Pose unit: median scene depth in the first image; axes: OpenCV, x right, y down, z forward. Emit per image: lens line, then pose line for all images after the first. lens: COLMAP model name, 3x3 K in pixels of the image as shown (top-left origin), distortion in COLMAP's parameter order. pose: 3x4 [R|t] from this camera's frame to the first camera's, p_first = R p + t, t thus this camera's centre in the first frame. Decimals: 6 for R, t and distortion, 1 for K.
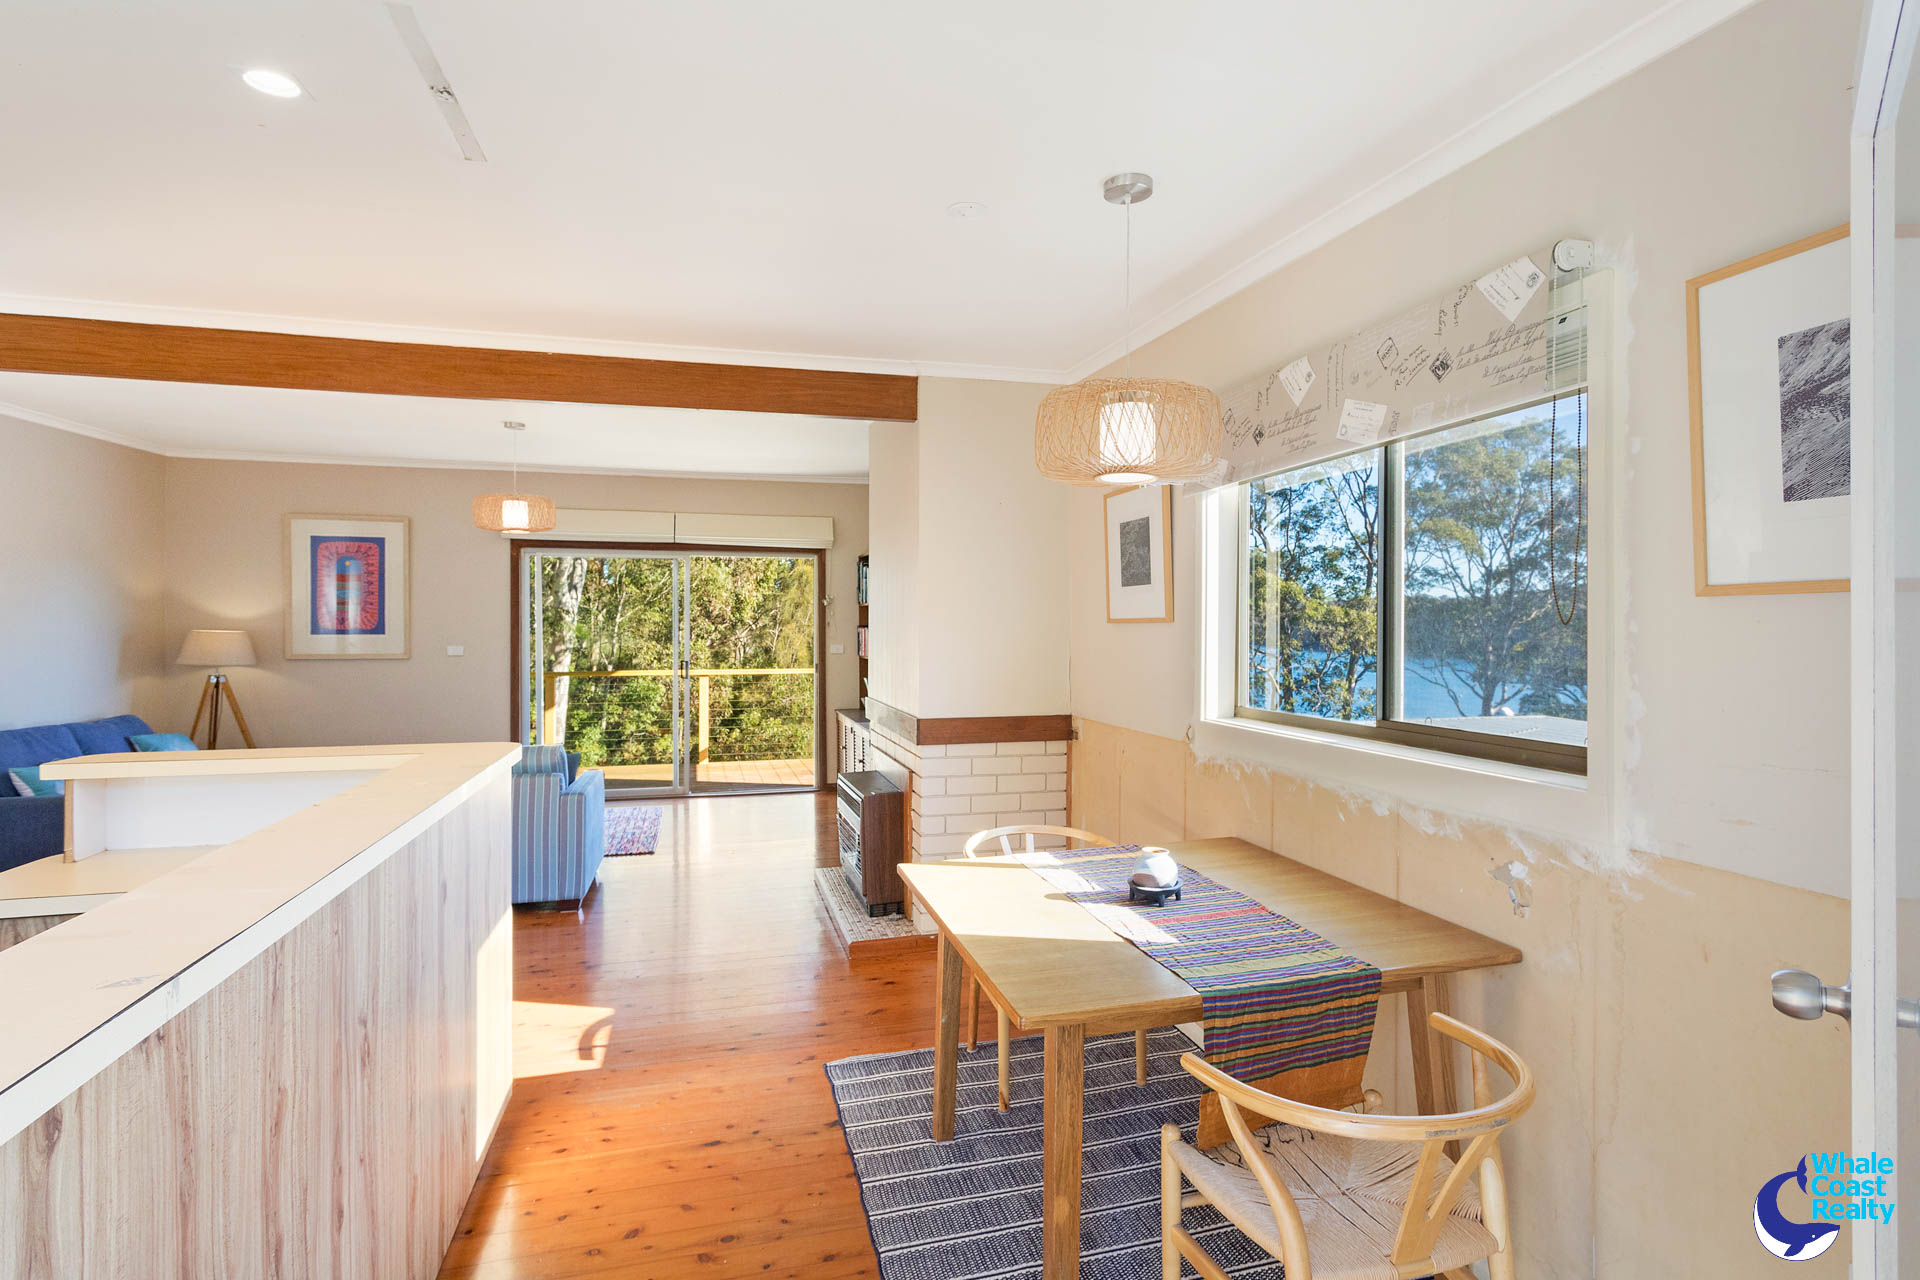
lens RADIAL K [[938.2, 0, 958.8], [0, 938.2, 632.4], [0, 0, 1]] dist [-0.000671, 0.005127]
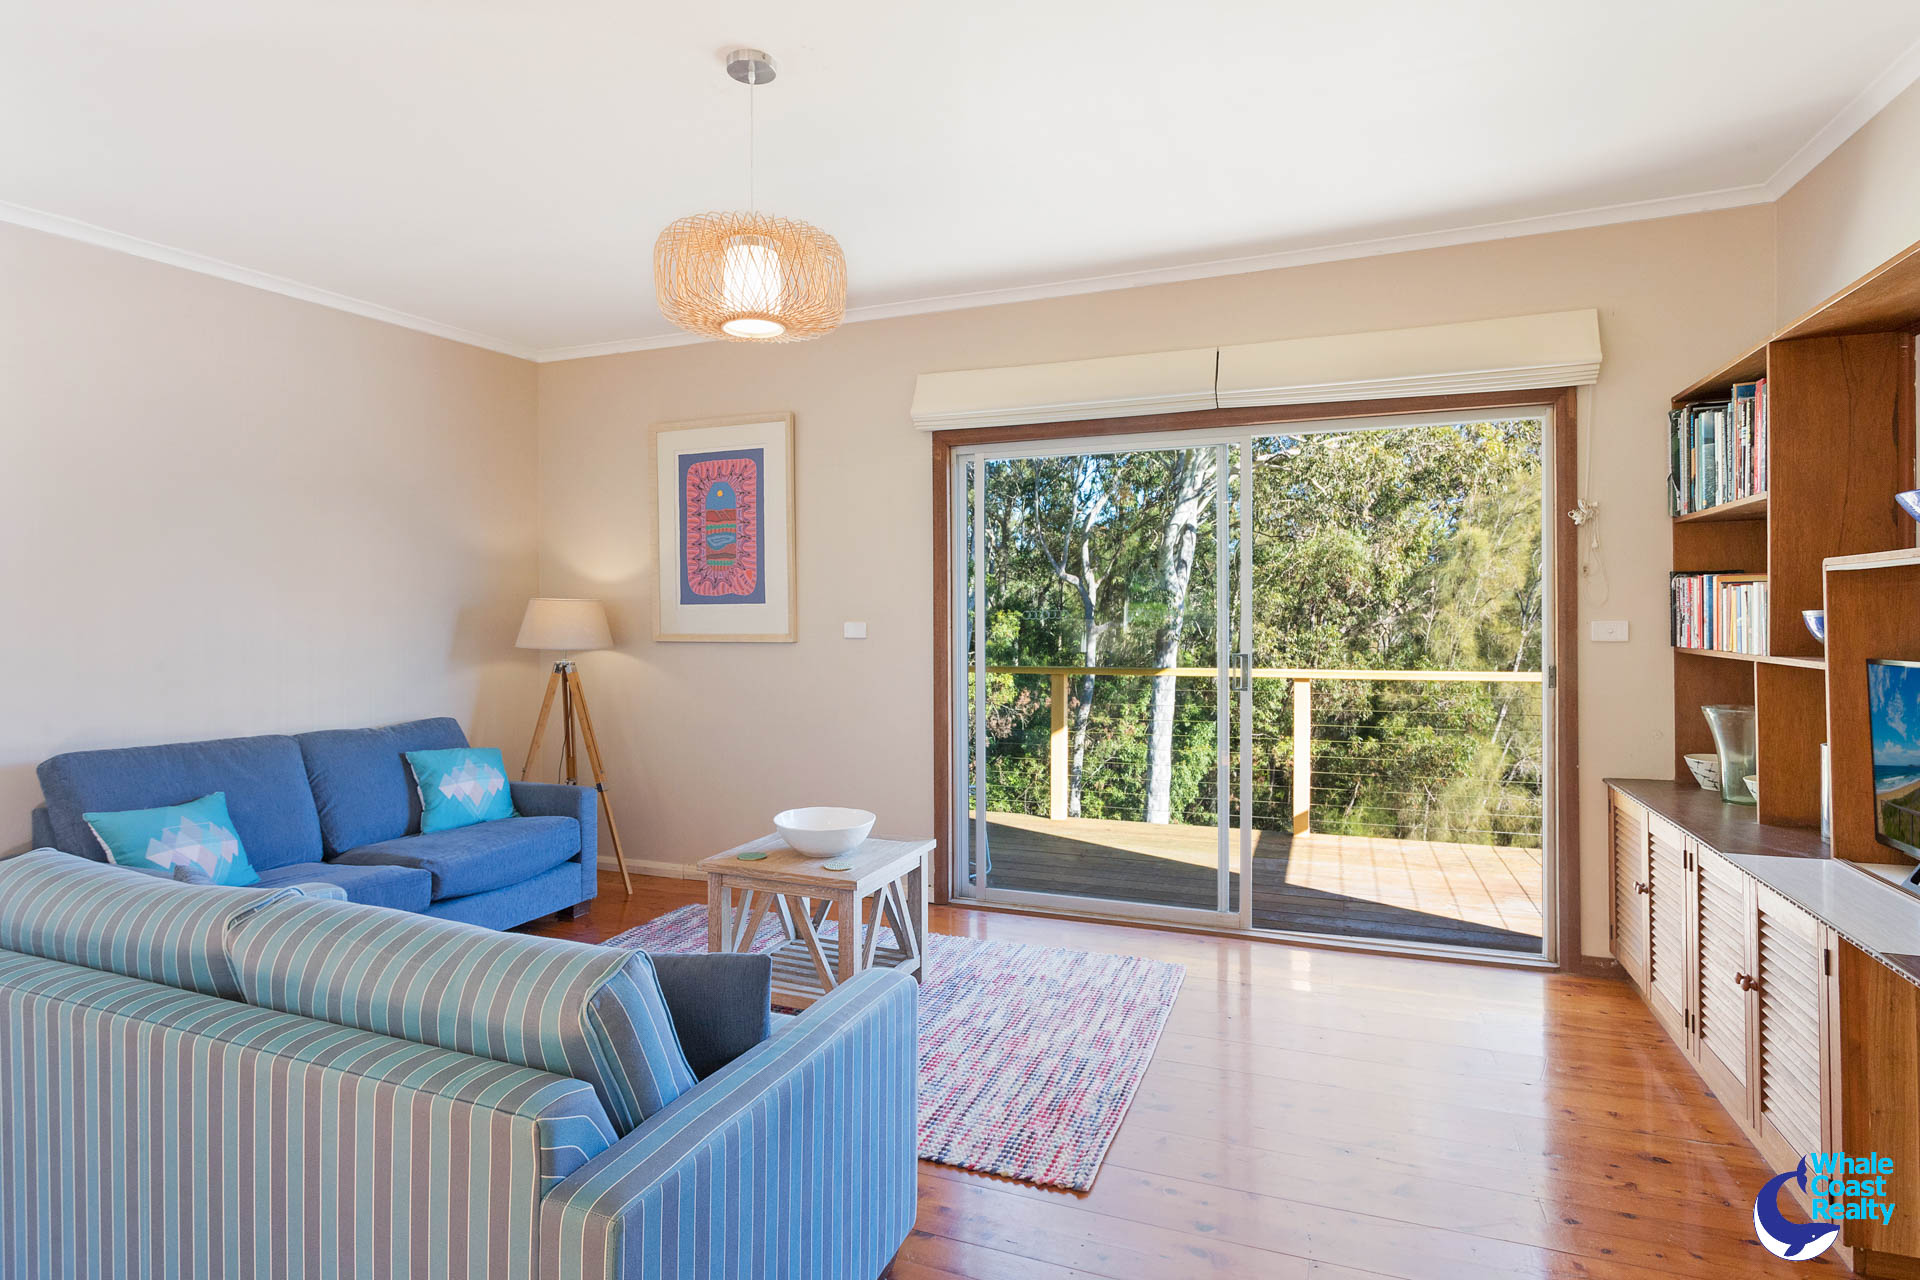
lens RADIAL K [[1006.7, 0, 963.4], [0, 1006.7, 629.3], [0, 0, 1]] dist [0.004308, -0.000193]
pose [[0.811102, 0.003192, -0.584896, -0.024381], [0.003010, 0.999949, 0.009632, 0.002884], [0.584897, -0.009573, 0.811051, 0.116035]]
